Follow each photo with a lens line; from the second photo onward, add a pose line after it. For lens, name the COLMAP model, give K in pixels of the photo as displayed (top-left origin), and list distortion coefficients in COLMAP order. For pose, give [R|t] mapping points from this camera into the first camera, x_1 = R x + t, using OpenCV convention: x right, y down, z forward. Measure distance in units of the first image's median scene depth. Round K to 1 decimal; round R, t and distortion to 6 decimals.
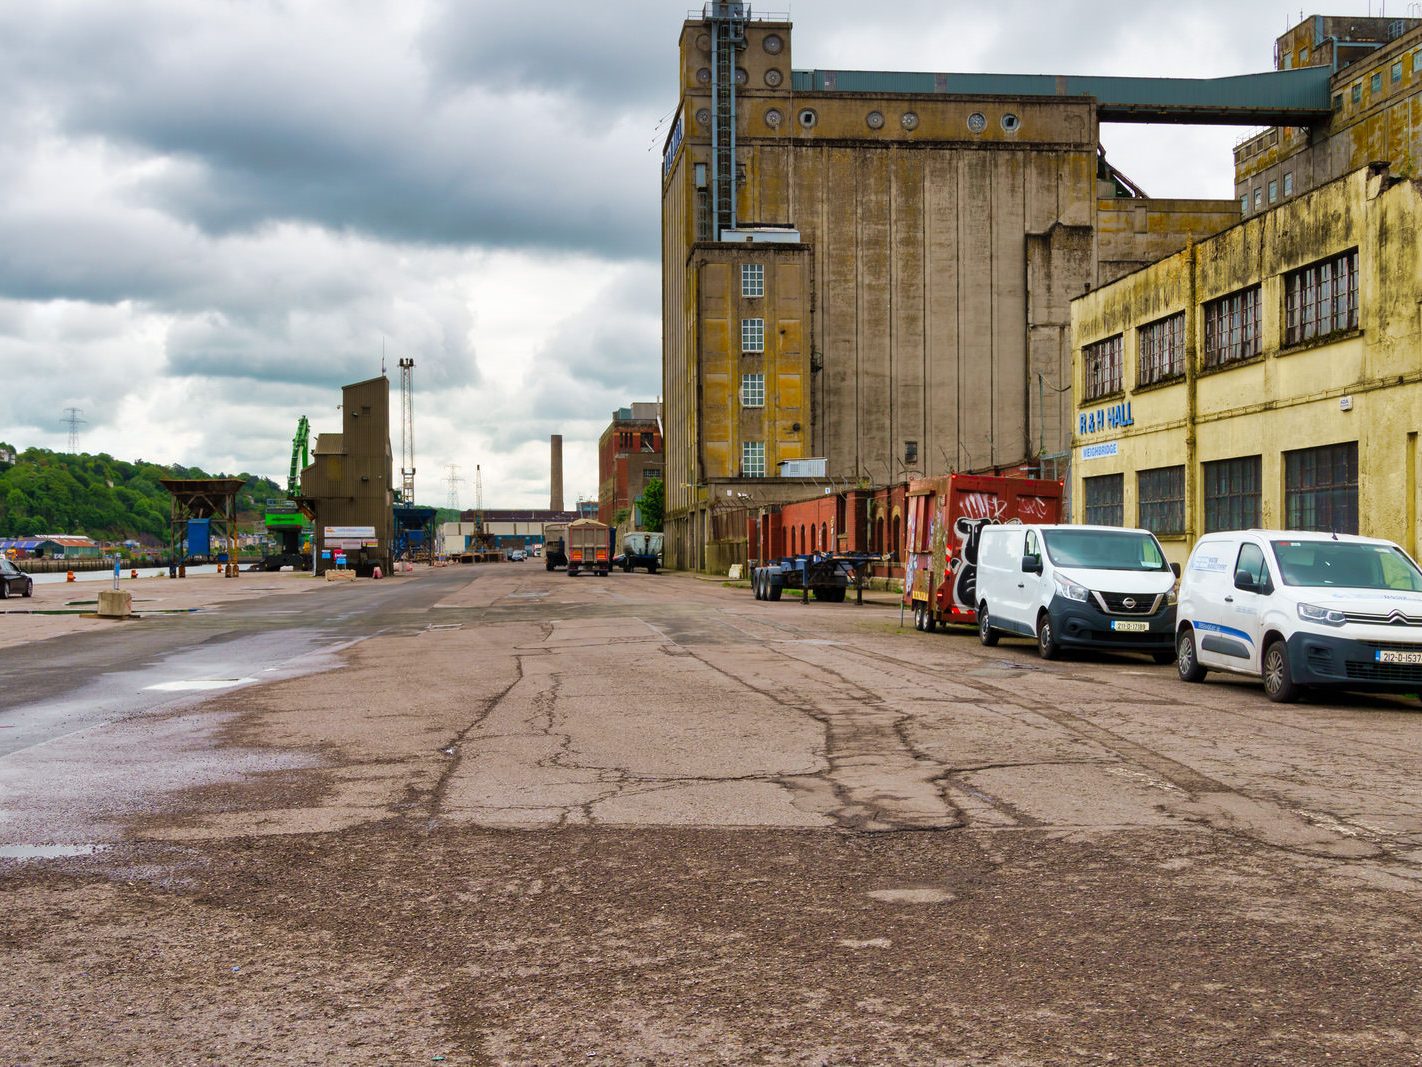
lens RADIAL K [[1805.5, 0, 730.3], [0, 1805.5, 532.6], [0, 0, 1]] dist [0.009308, 0.017358]
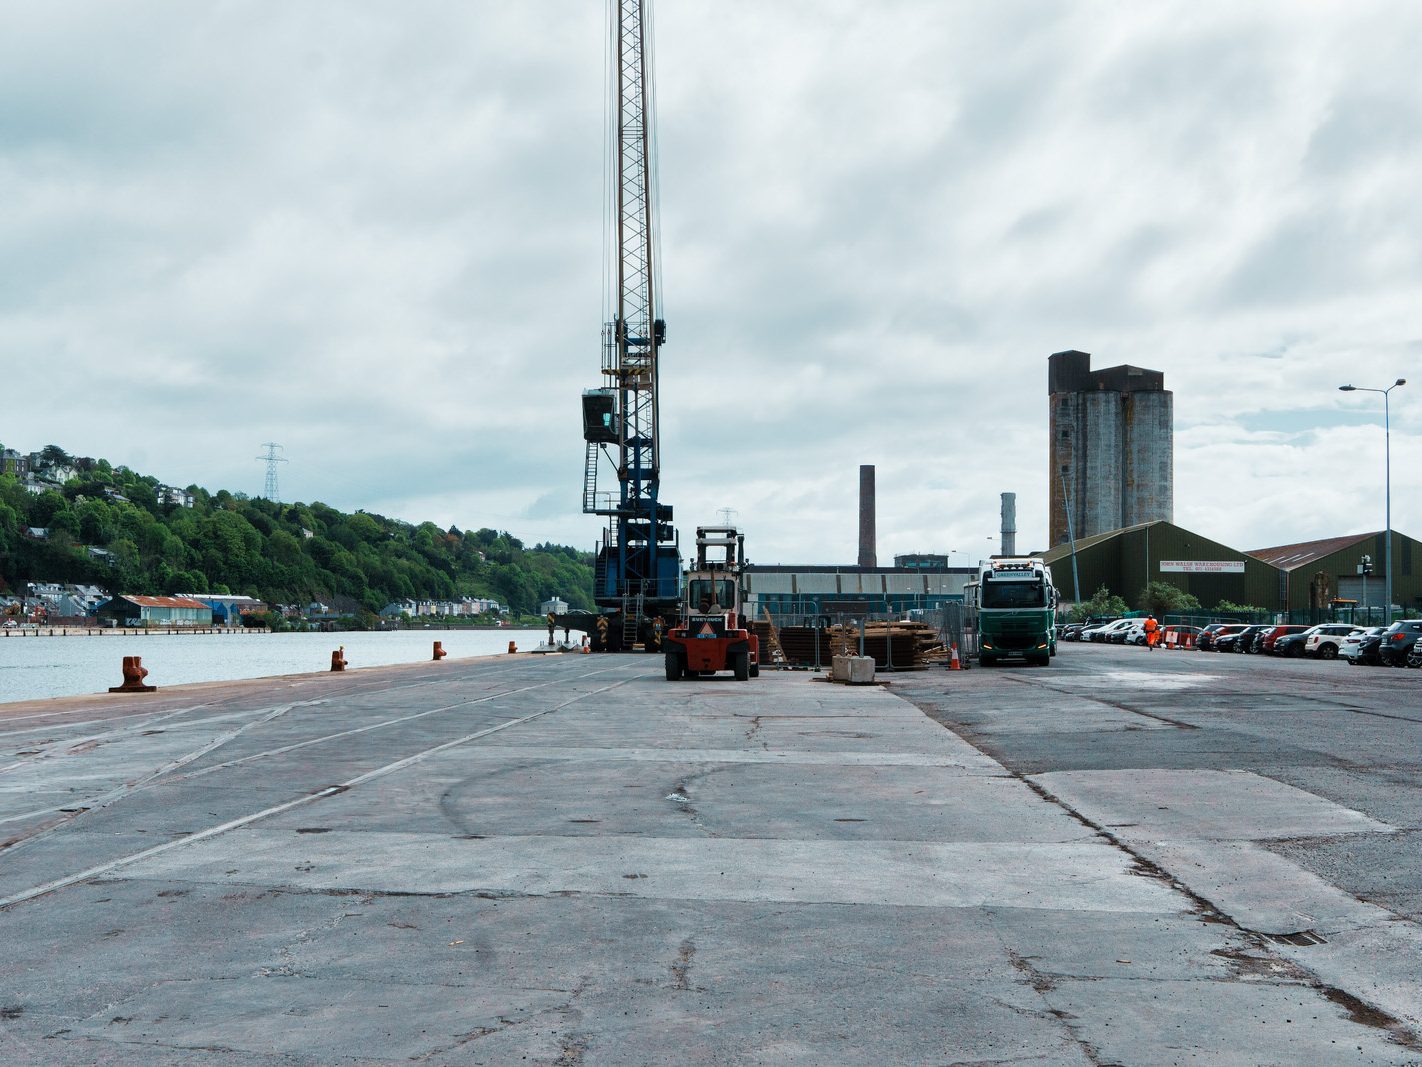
lens RADIAL K [[1677.0, 0, 711.0], [0, 1677.0, 533.5], [0, 0, 1]] dist [-0.028734, 0.007518]
pose [[0.985419, 0.004170, -0.170097, -0.038095], [-0.011835, 0.998958, -0.044071, 0.003902], [0.169736, 0.045441, 0.984441, 0.295711]]
